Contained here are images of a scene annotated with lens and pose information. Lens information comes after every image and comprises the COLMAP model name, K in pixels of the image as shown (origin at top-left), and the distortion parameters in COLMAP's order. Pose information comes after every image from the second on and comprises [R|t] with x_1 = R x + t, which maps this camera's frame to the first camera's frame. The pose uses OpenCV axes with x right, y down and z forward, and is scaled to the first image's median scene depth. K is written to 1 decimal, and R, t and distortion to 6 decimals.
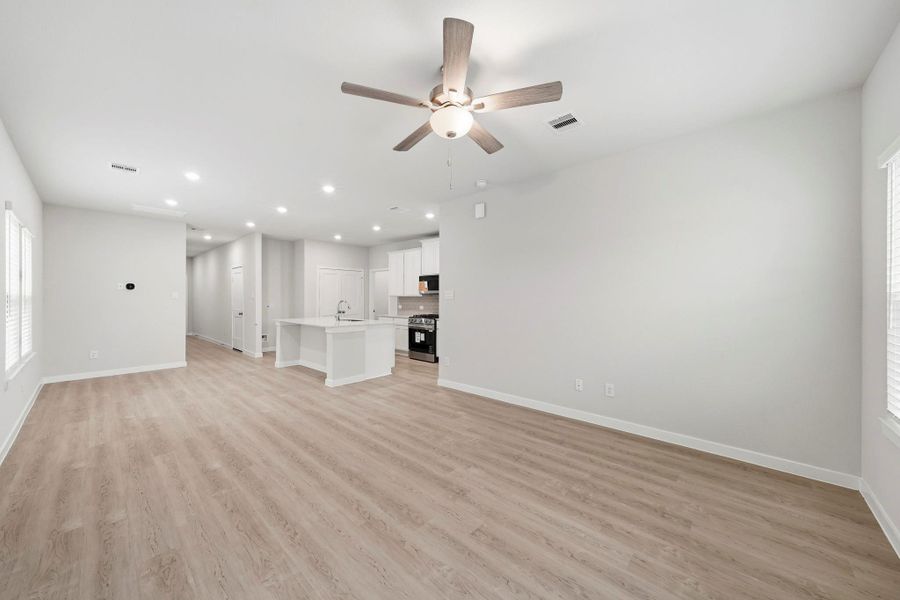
lens RADIAL K [[324.0, 0, 452.2], [0, 324.0, 304.5], [0, 0, 1]] dist [-0.000602, 0.000067]
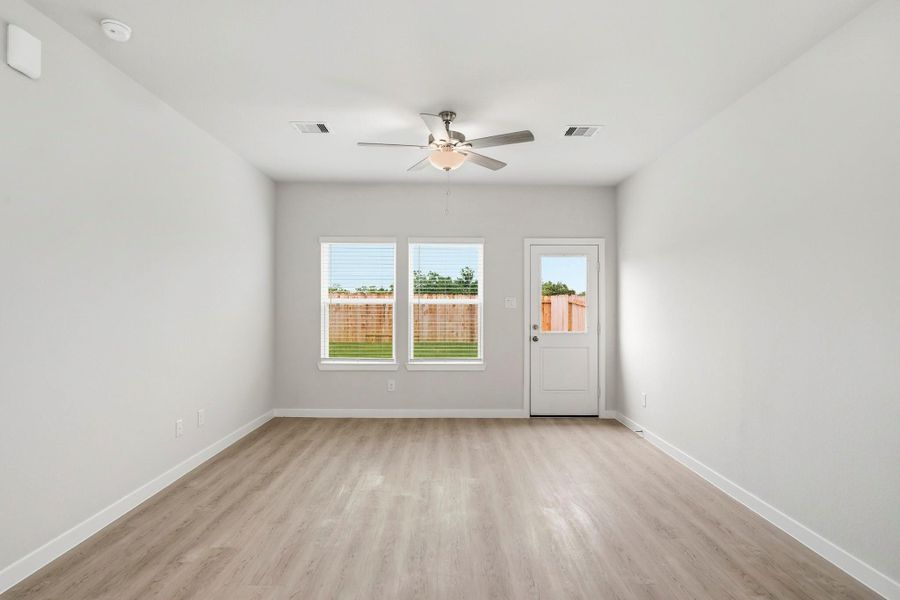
lens RADIAL K [[455.3, 0, 449.8], [0, 455.3, 304.5], [0, 0, 1]] dist [0.000438, -0.000787]
pose [[-0.675777, -0.002888, 0.737100, -0.746078], [0.006994, 0.999922, 0.010331, -0.022639], [-0.737073, 0.012137, -0.675705, 1.269987]]
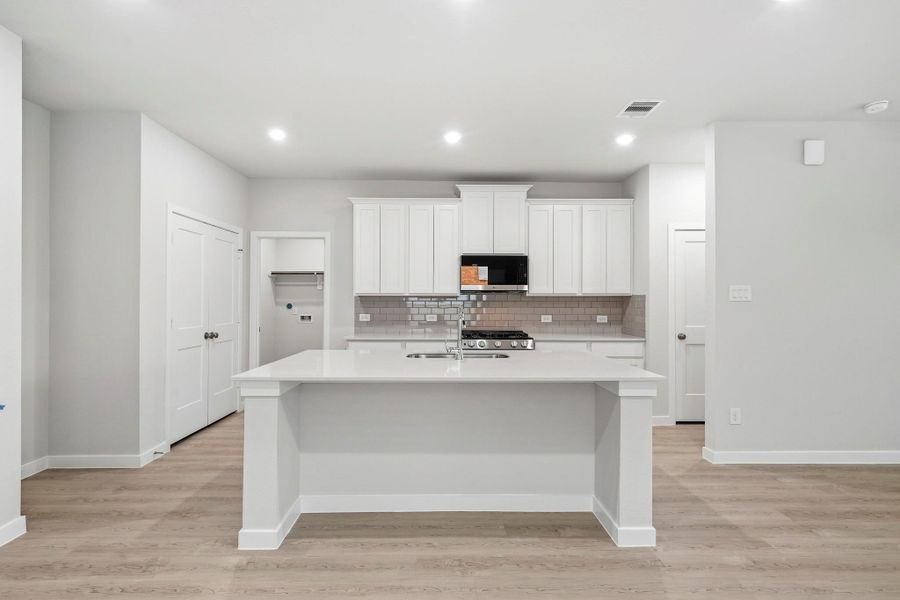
lens RADIAL K [[432.7, 0, 448.8], [0, 432.7, 300.5], [0, 0, 1]] dist [0.012492, 0.000093]
pose [[0.730361, -0.000077, 0.683061, -1.213398], [0.013920, 0.999794, -0.014772, -0.017345], [-0.682919, 0.020297, 0.730212, 1.117783]]
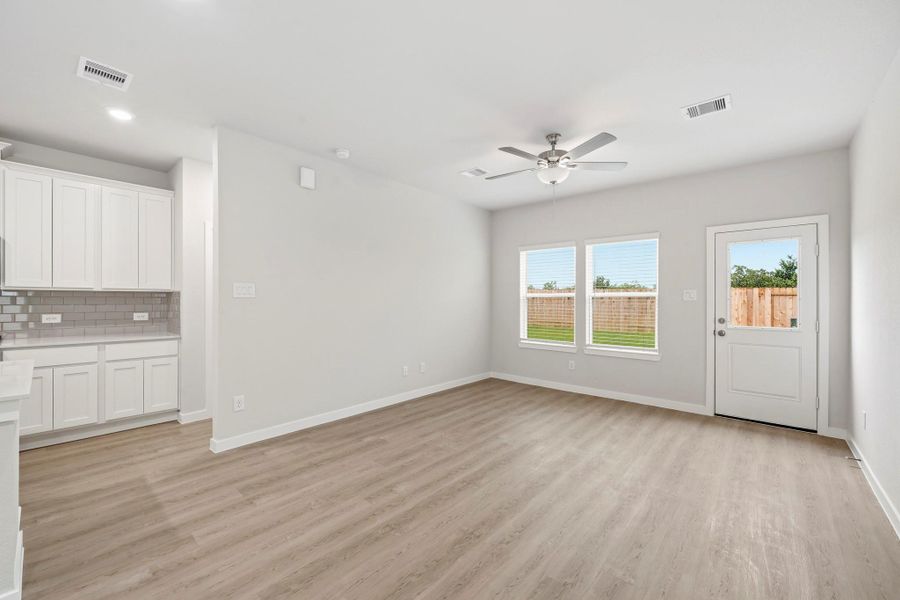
lens RADIAL K [[364.2, 0, 447.2], [0, 364.2, 300.2], [0, 0, 1]] dist [-0.001180, -0.001063]
pose [[-0.006972, -0.004771, 0.999964, -0.954625], [0.014724, 0.999880, 0.004873, -0.011436], [-0.999867, 0.014758, -0.006901, 0.881755]]
